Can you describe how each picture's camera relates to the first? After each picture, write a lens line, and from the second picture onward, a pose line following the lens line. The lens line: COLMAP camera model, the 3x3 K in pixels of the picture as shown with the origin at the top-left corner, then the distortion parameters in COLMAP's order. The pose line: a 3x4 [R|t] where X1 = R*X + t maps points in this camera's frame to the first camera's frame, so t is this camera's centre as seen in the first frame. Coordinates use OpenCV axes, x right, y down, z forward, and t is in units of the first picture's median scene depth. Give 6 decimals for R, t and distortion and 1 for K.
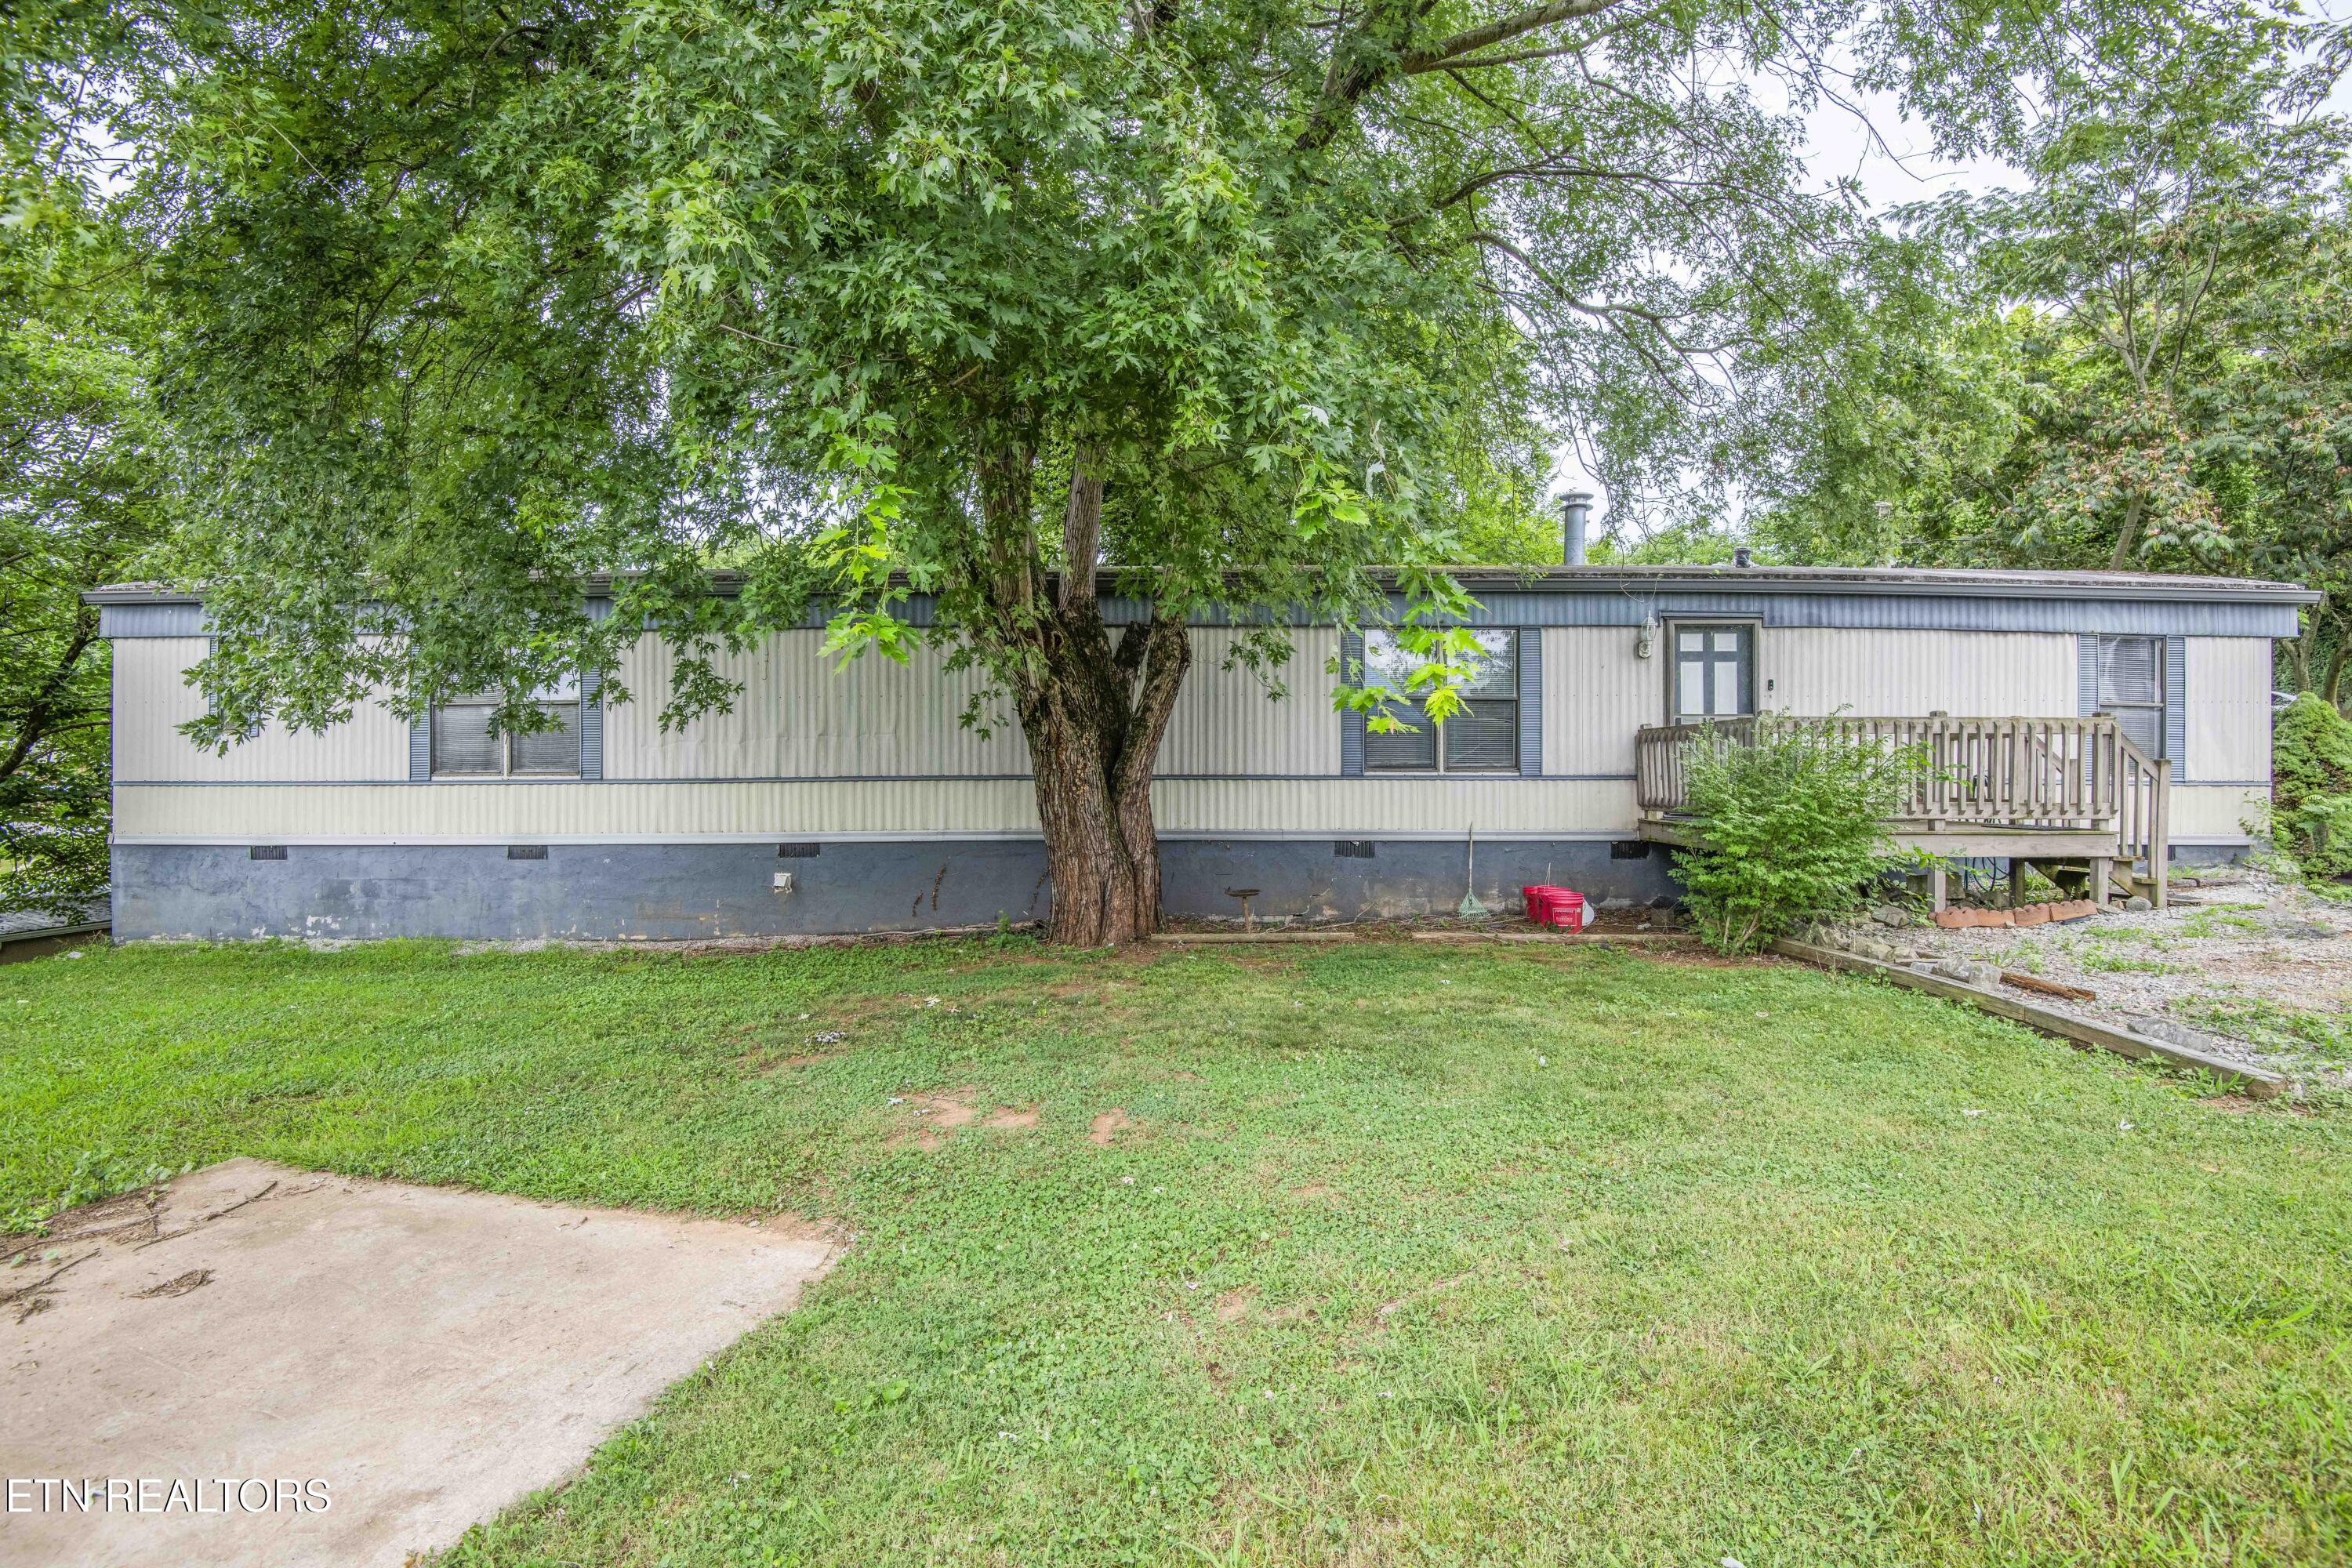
lens RADIAL K [[1087.2, 0, 1184.4], [0, 1087.2, 781.8], [0, 0, 1]] dist [-0.012434, -0.020462]
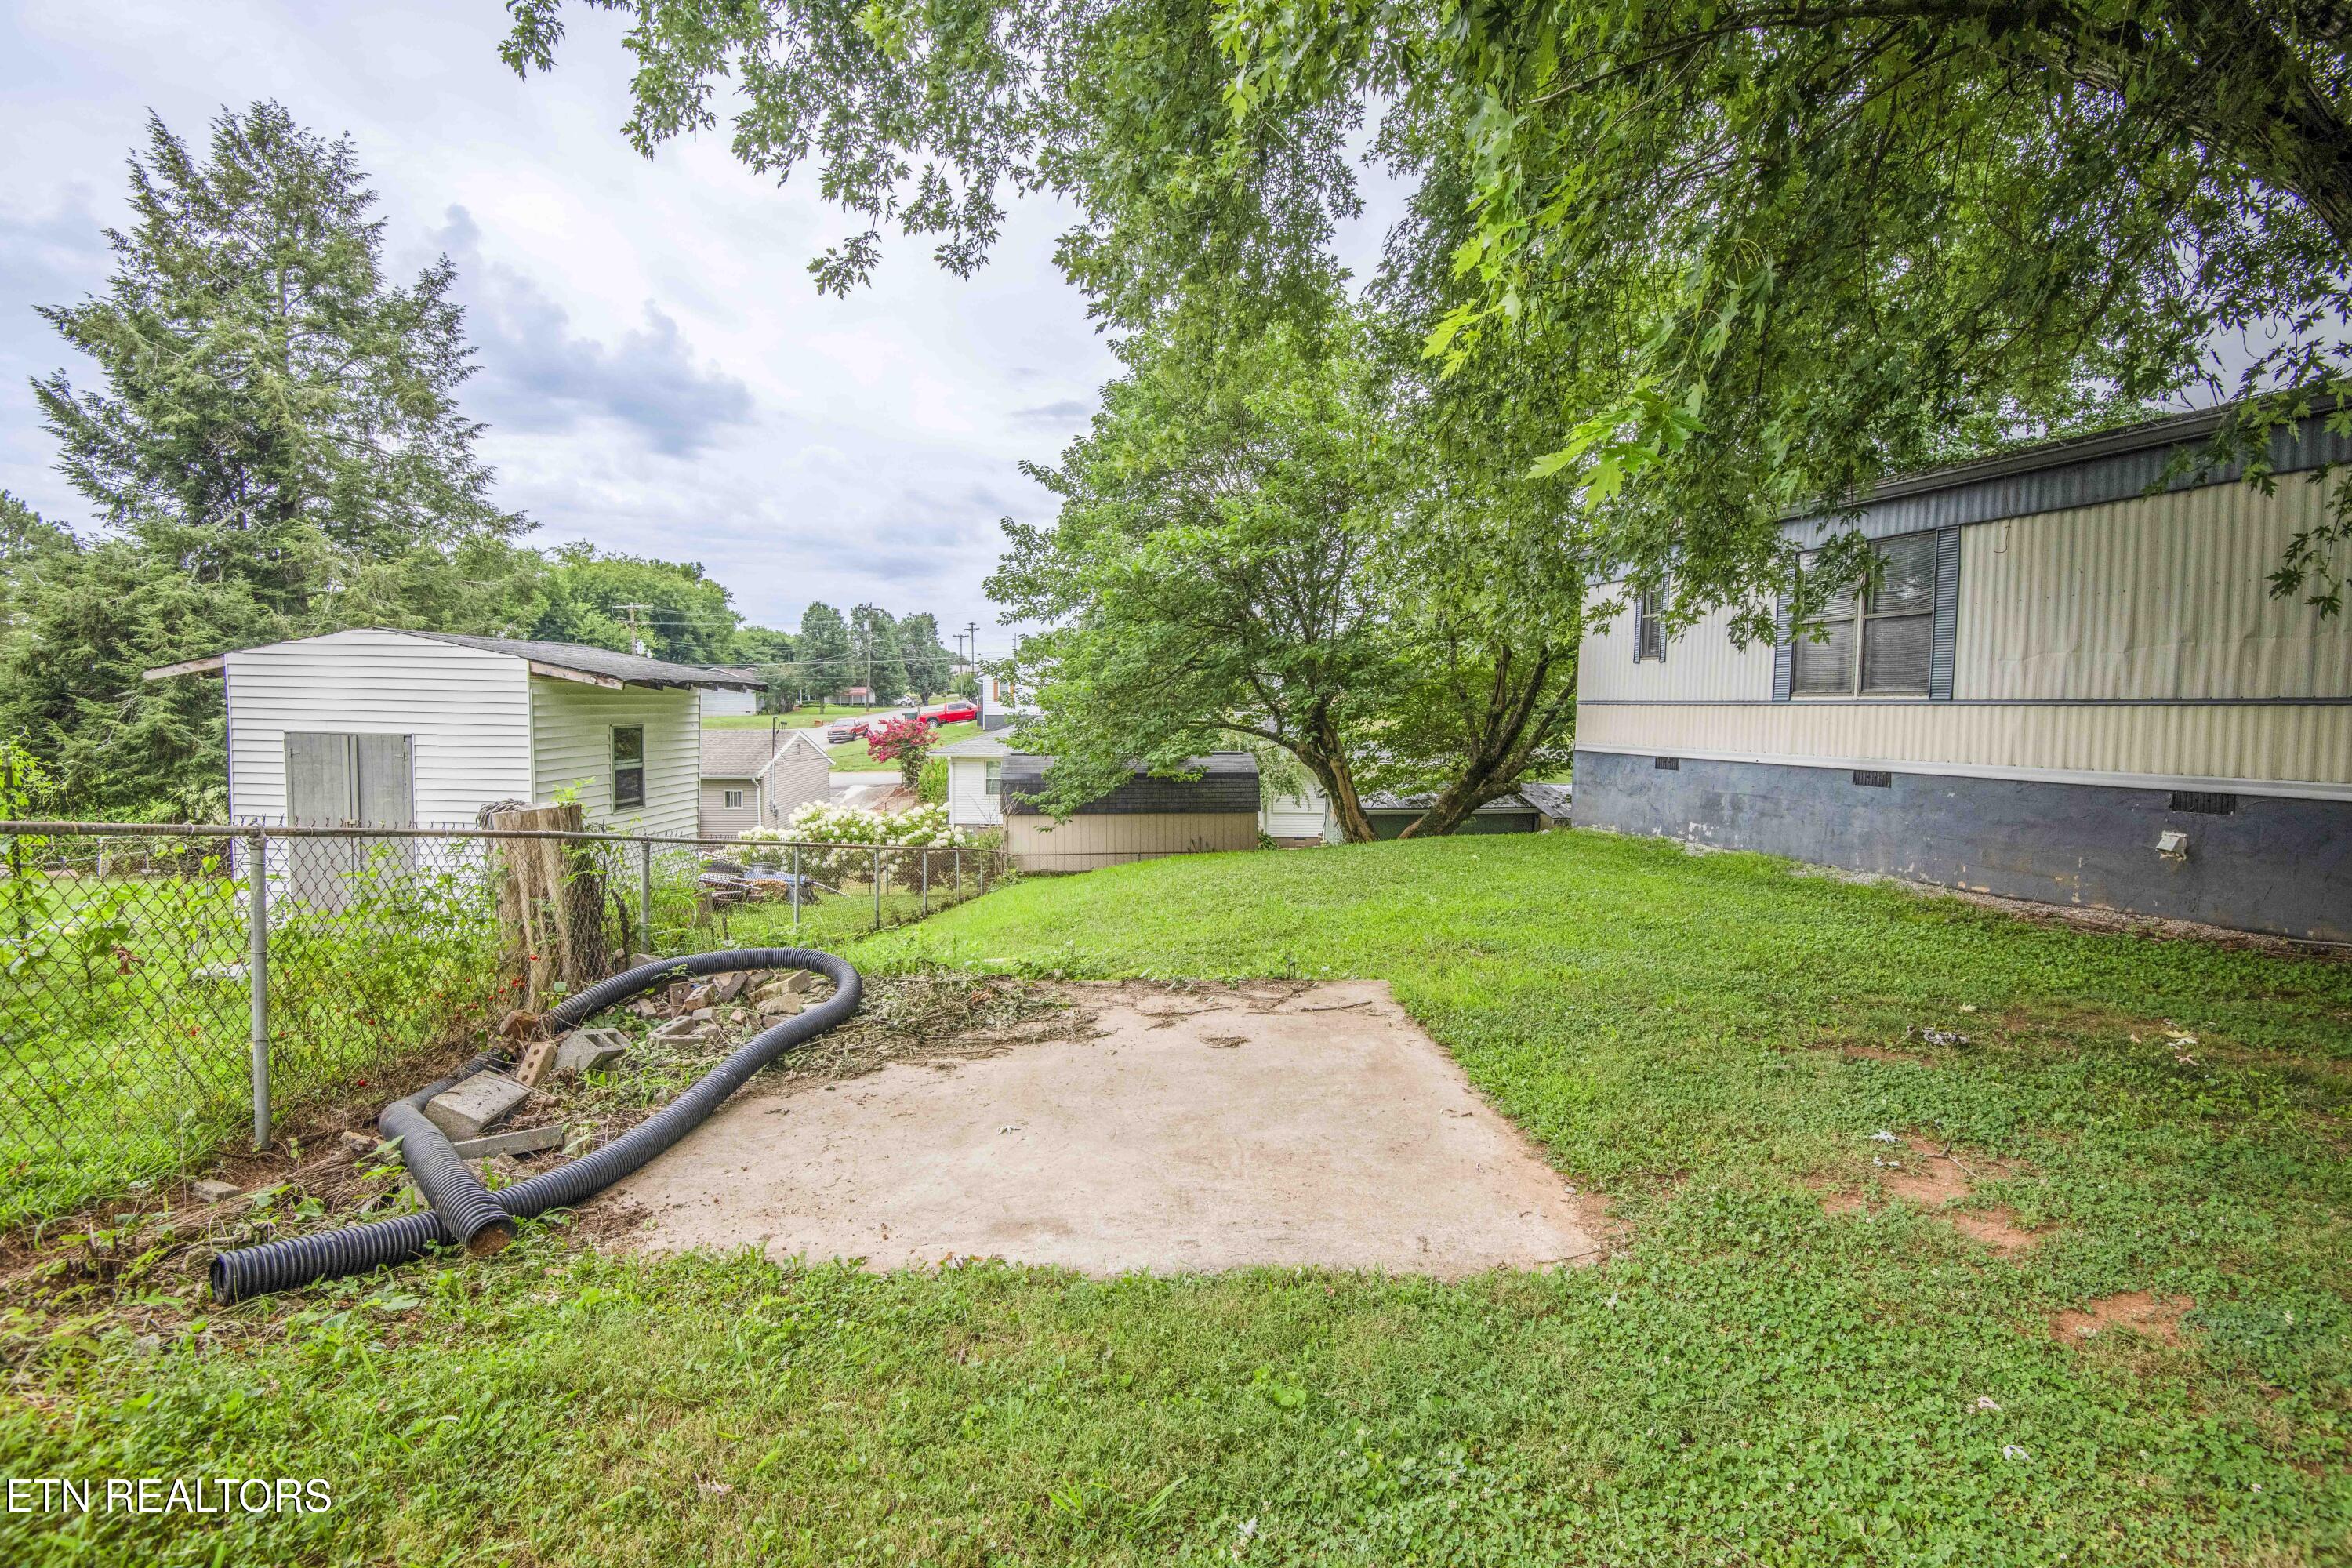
lens RADIAL K [[1079.8, 0, 1185.9], [0, 1079.8, 779.7], [0, 0, 1]] dist [-0.001120, -0.031255]
pose [[0.281113, 0.072454, -0.956936, 0.108774], [-0.020814, 0.997372, 0.069402, 0.014591], [0.959449, 0.000408, 0.281883, 0.176599]]
